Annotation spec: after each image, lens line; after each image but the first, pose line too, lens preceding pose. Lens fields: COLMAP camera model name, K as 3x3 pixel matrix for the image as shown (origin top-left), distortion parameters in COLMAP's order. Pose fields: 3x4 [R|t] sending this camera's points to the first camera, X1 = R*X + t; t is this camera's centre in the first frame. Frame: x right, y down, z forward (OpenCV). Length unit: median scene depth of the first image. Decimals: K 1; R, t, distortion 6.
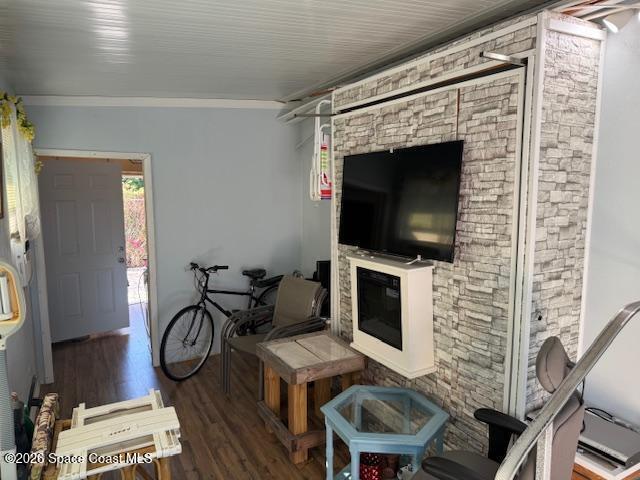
lens RADIAL K [[459.6, 0, 319.4], [0, 459.6, 241.6], [0, 0, 1]] dist [0.003833, -0.003275]
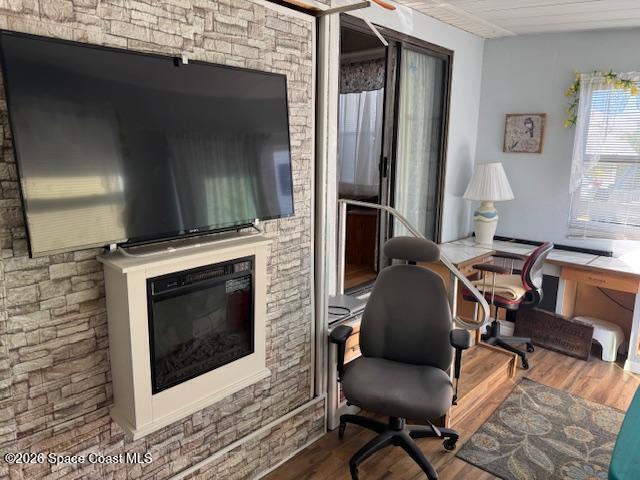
lens RADIAL K [[459.6, 0, 319.5], [0, 459.6, 238.9], [0, 0, 1]] dist [0.003833, -0.003275]
pose [[-0.342299, -0.195880, 0.918946, -0.518852], [0.087437, 0.967143, 0.238723, -0.110577], [-0.935514, 0.162065, -0.313925, 1.136651]]
